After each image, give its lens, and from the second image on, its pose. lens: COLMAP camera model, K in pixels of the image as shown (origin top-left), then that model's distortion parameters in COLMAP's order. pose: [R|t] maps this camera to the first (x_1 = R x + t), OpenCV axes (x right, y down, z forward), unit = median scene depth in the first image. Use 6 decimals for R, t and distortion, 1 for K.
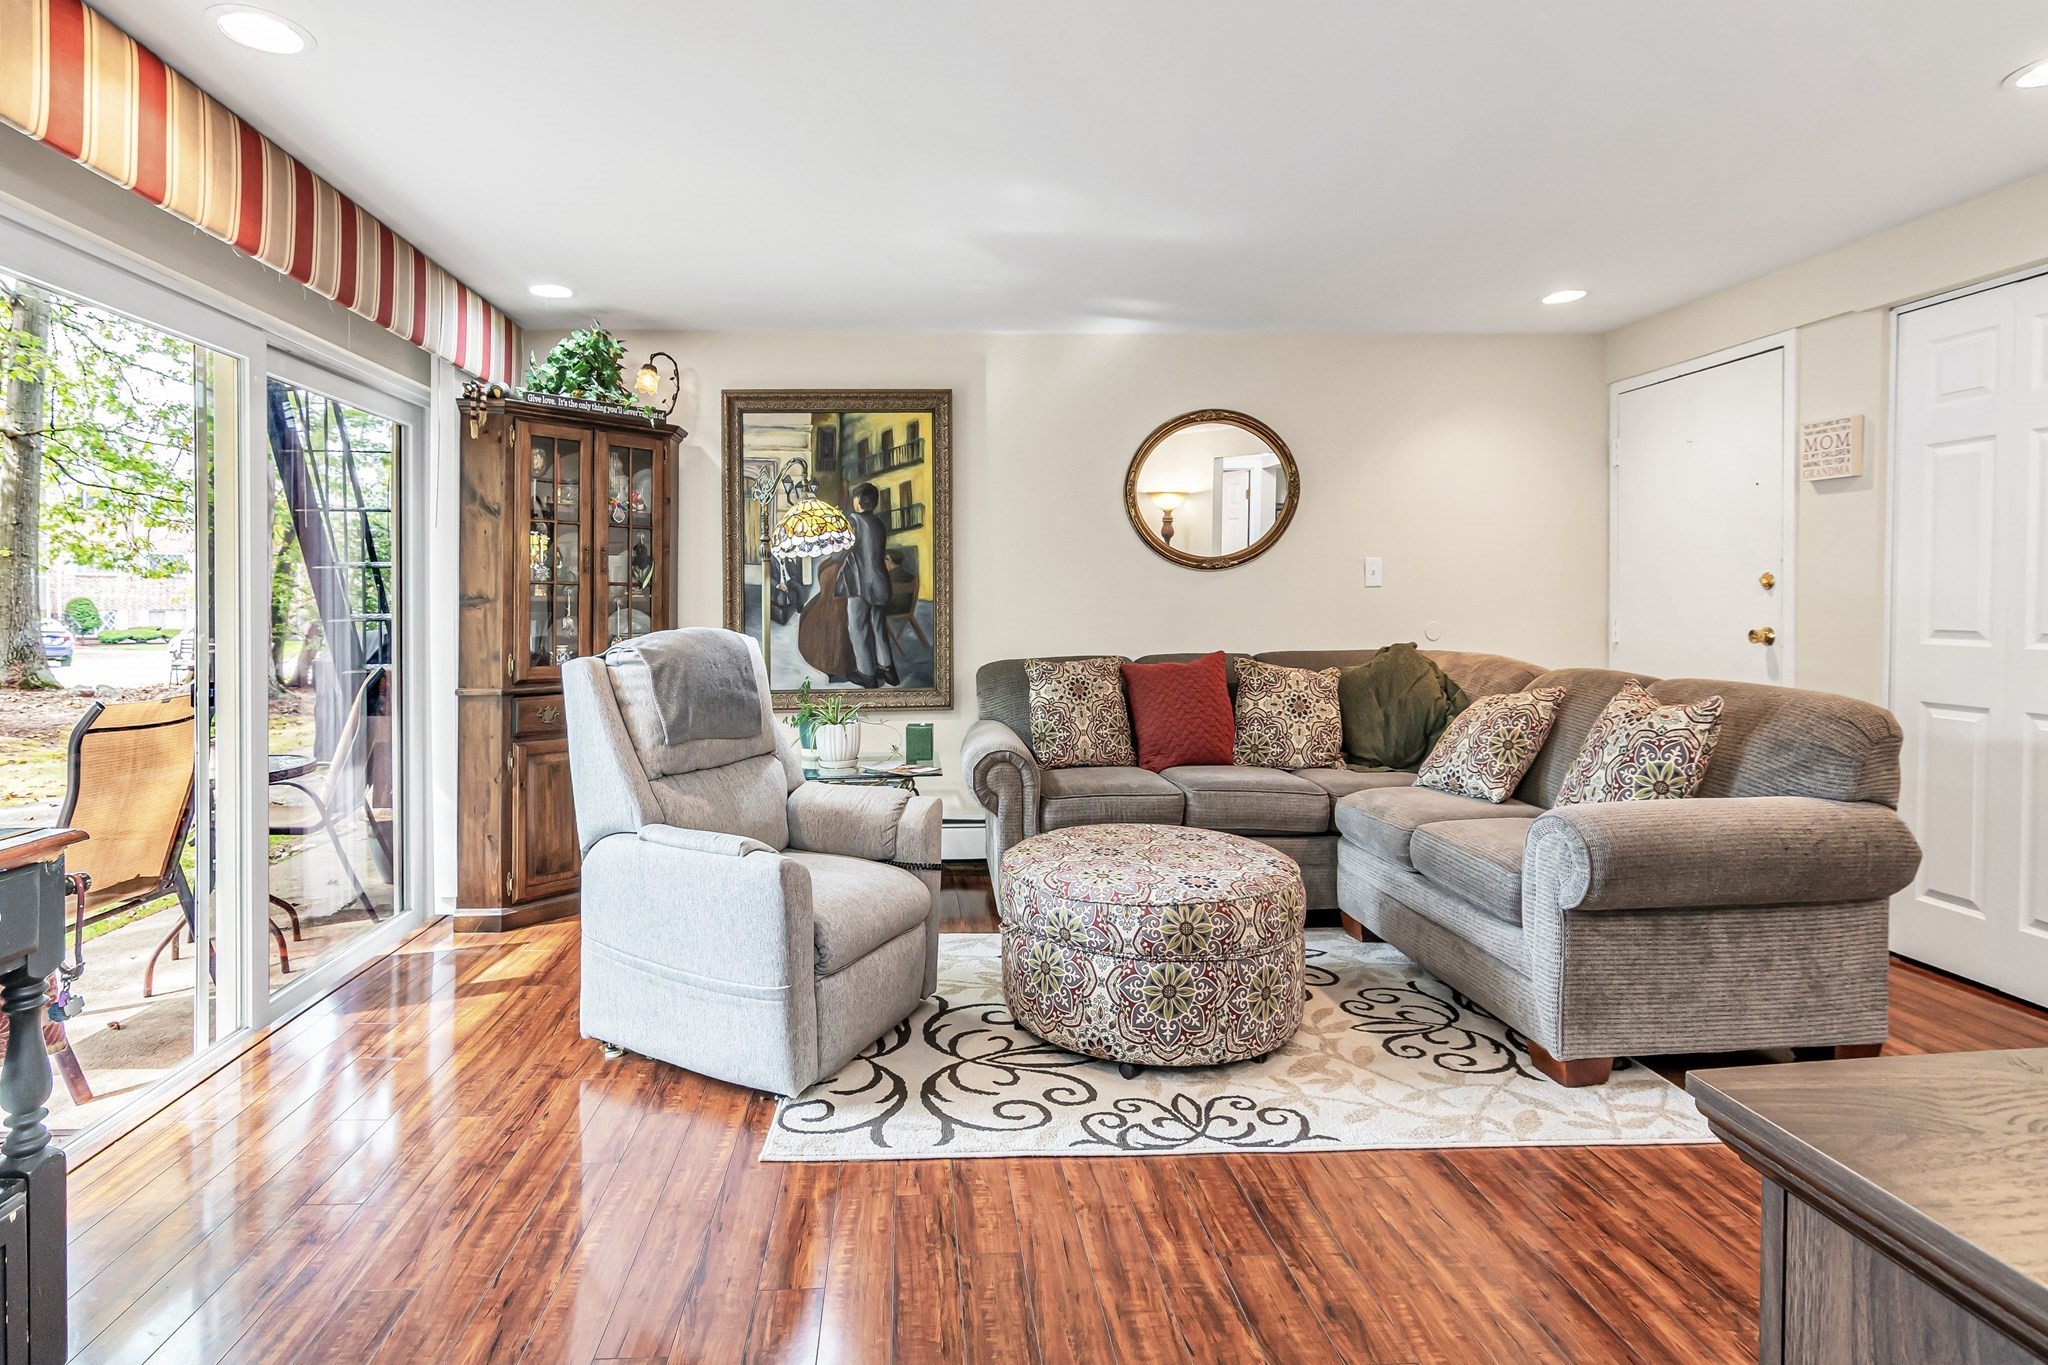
lens RADIAL K [[1042.8, 0, 1023.9], [0, 1042.8, 583.6], [0, 0, 1]] dist [-0.000081, 0.001047]
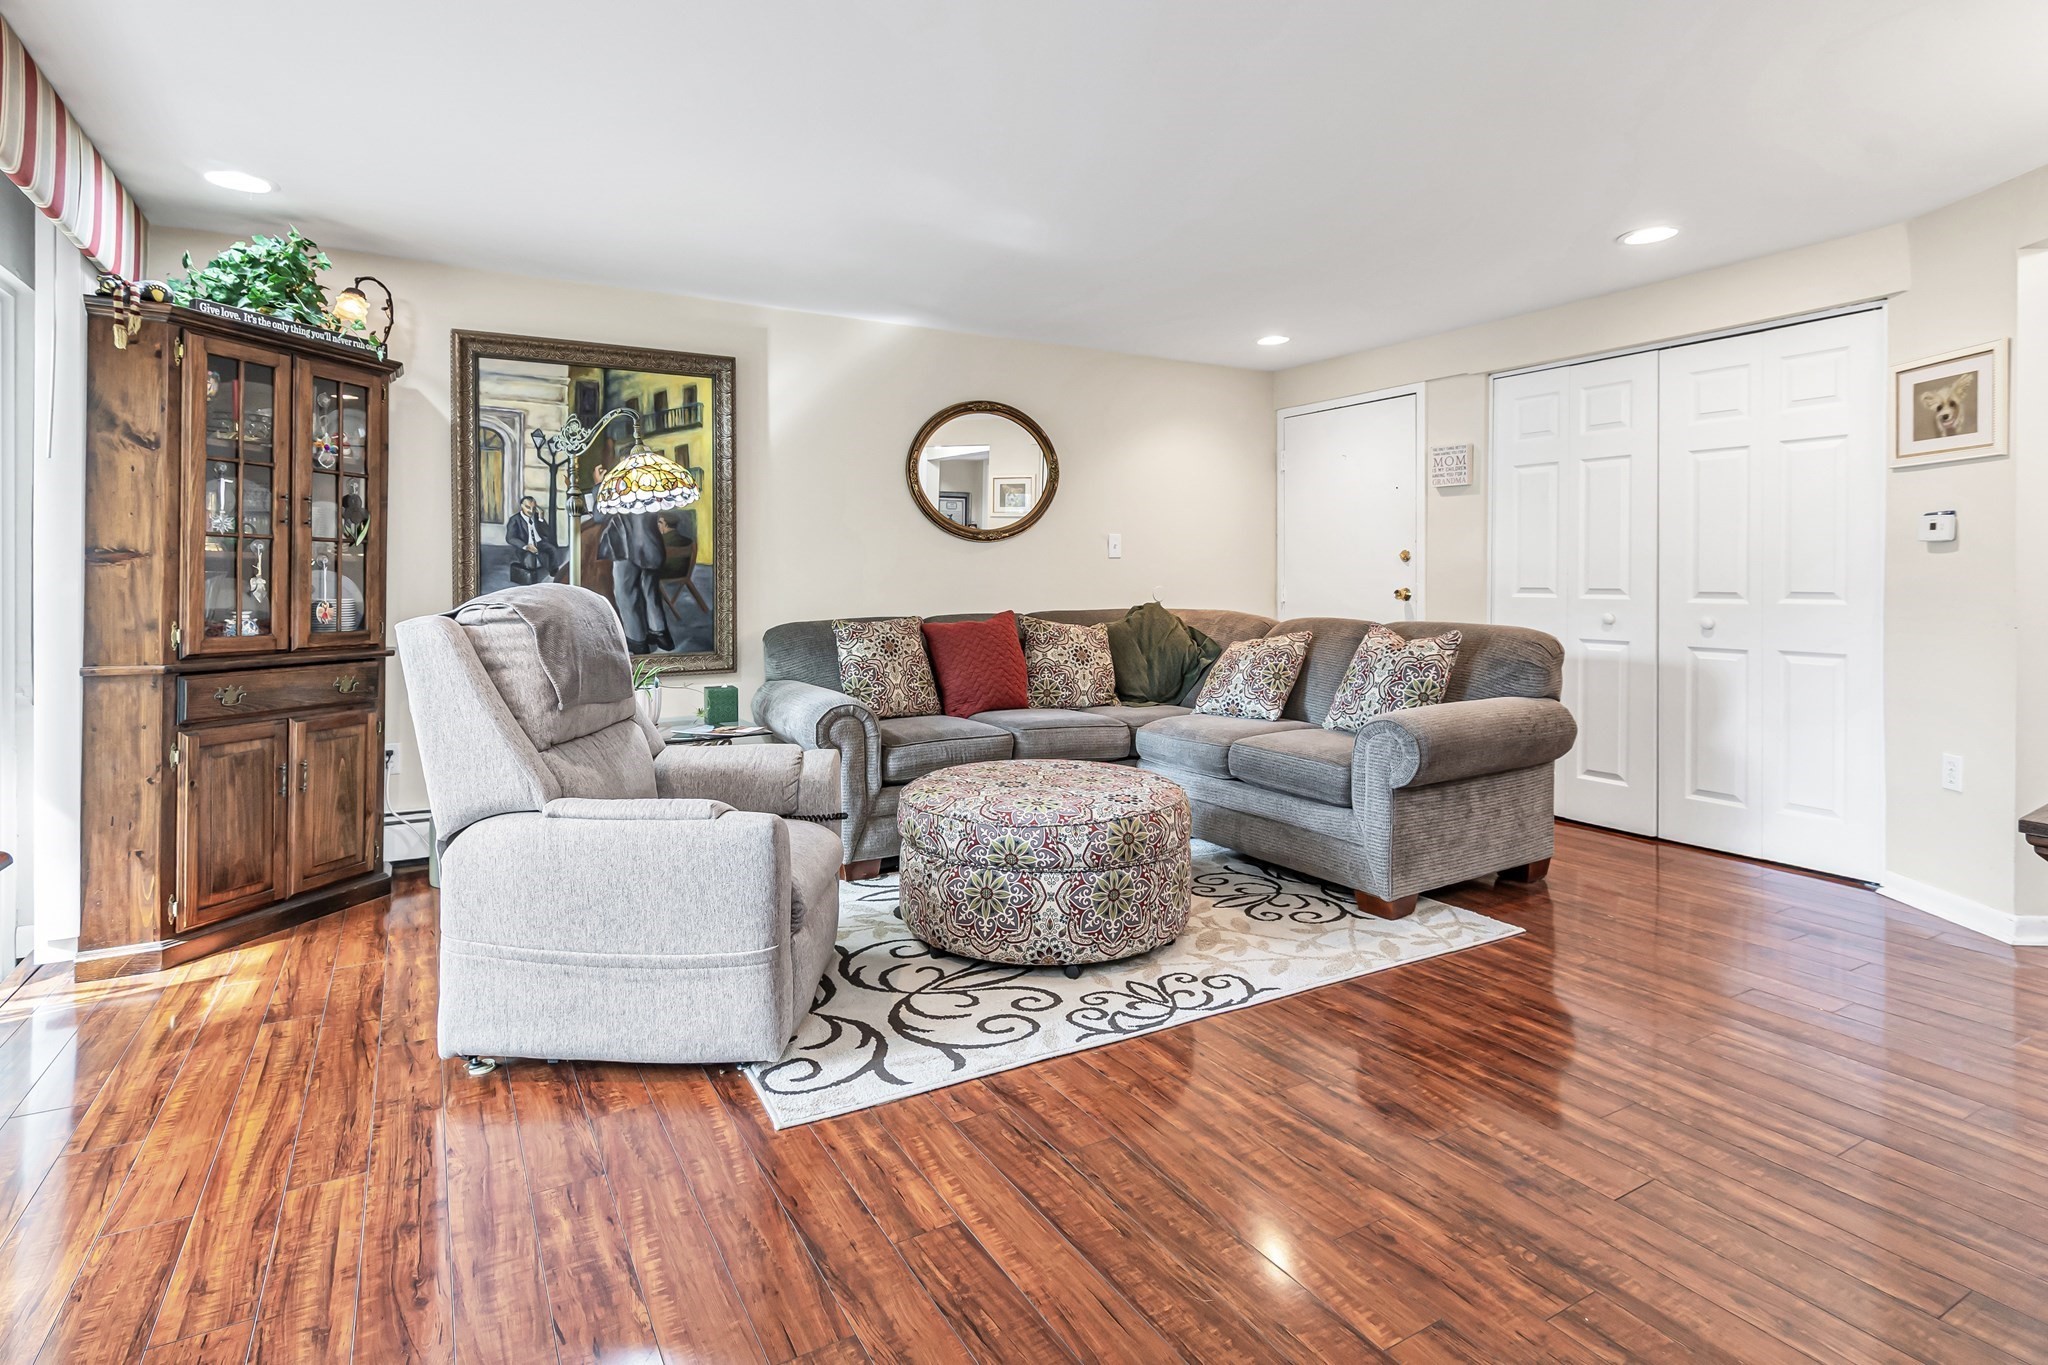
lens RADIAL K [[921.0, 0, 1054.2], [0, 921.0, 560.2], [0, 0, 1]] dist [0.000972, -0.000207]
pose [[0.893895, 0.017801, 0.447923, -0.293326], [-0.014963, 0.999839, -0.009874, 0.024054], [-0.448027, 0.002124, 0.894018, 0.089545]]
